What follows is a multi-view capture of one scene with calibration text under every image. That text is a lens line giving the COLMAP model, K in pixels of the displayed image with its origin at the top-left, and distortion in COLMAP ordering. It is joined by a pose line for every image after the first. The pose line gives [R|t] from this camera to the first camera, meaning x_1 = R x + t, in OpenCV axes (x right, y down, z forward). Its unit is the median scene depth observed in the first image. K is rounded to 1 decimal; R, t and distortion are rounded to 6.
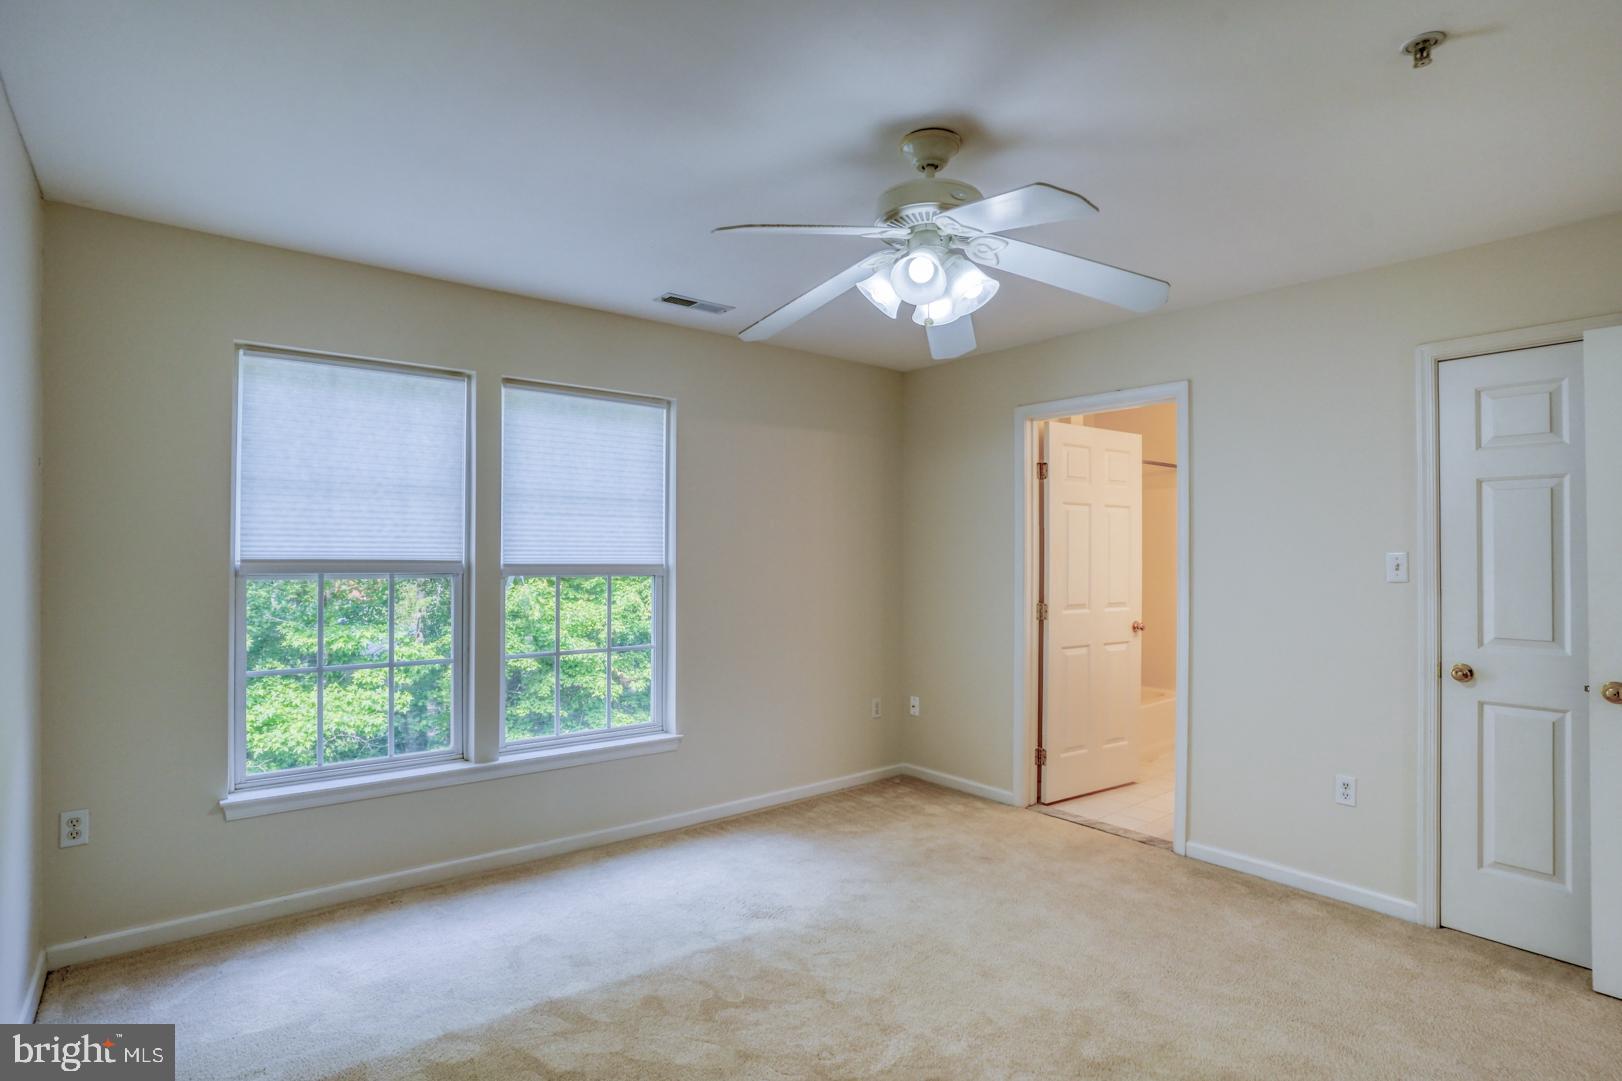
lens RADIAL K [[785.9, 0, 817.2], [0, 785.9, 541.6], [0, 0, 1]] dist [-0.069649, 0.029677]
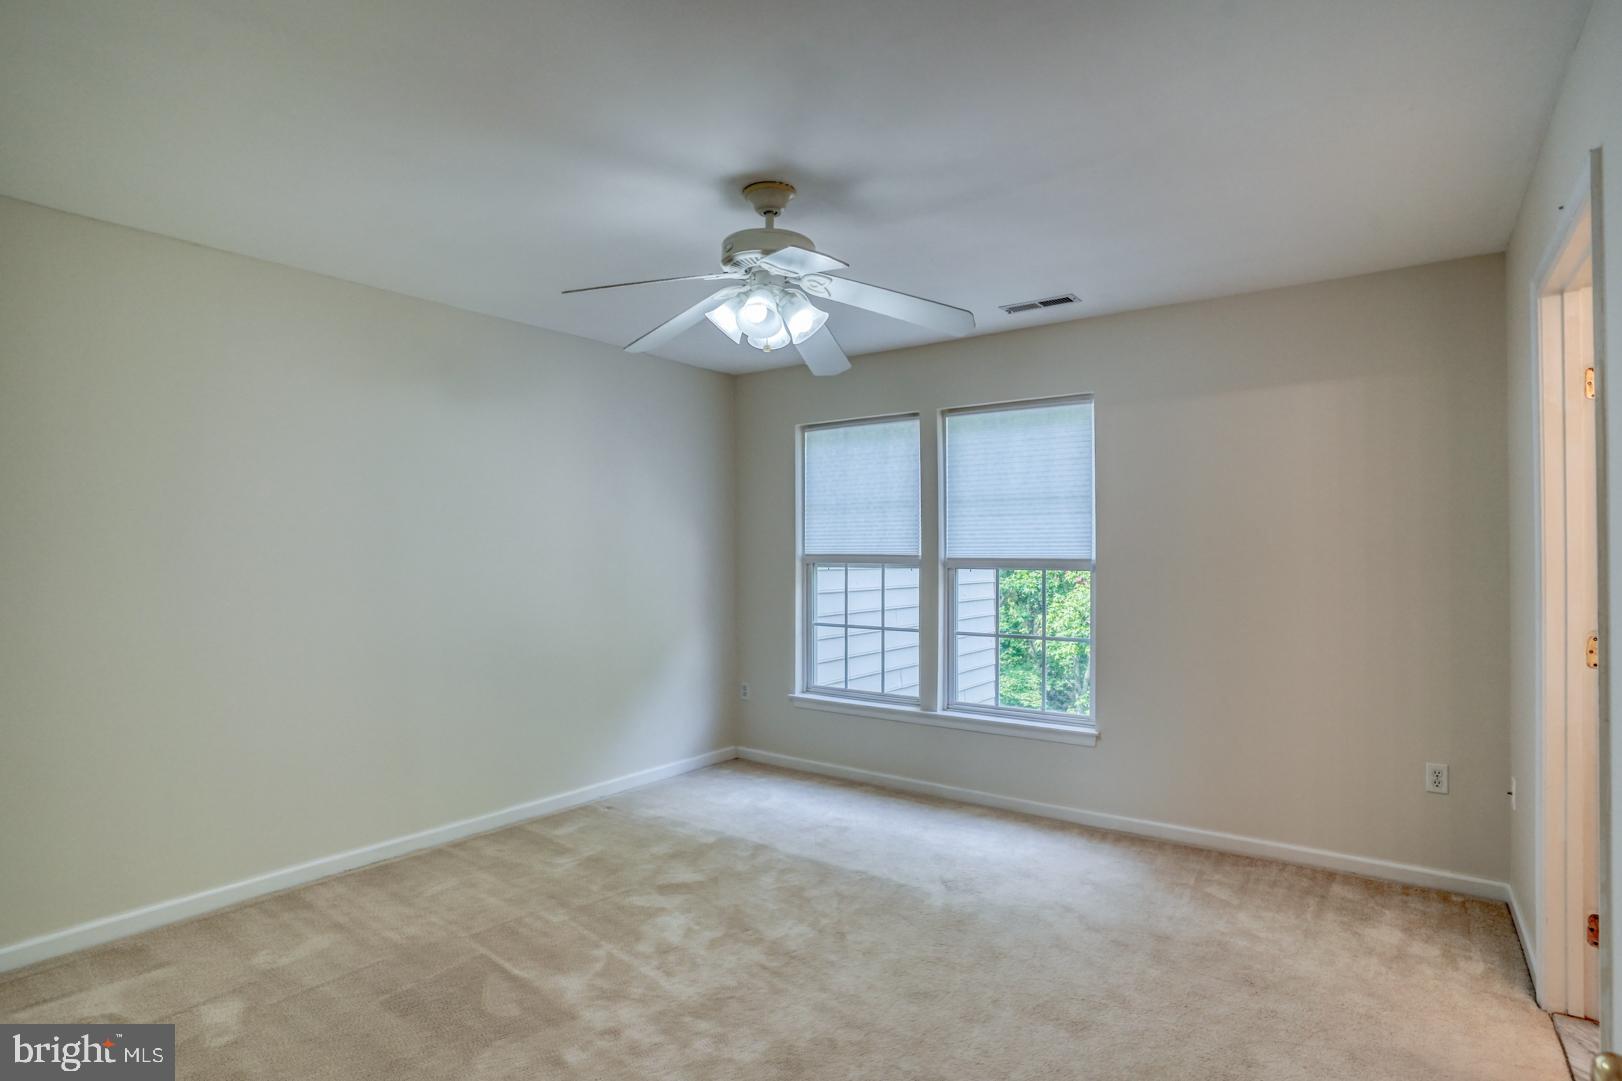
lens RADIAL K [[818.6, 0, 820.6], [0, 818.6, 537.9], [0, 0, 1]] dist [-0.090444, 0.048253]
pose [[0.268298, -0.020607, -0.963116, 0.724229], [0.020320, 0.999670, -0.015729, 0.011710], [0.963122, -0.015350, 0.268628, 0.401051]]
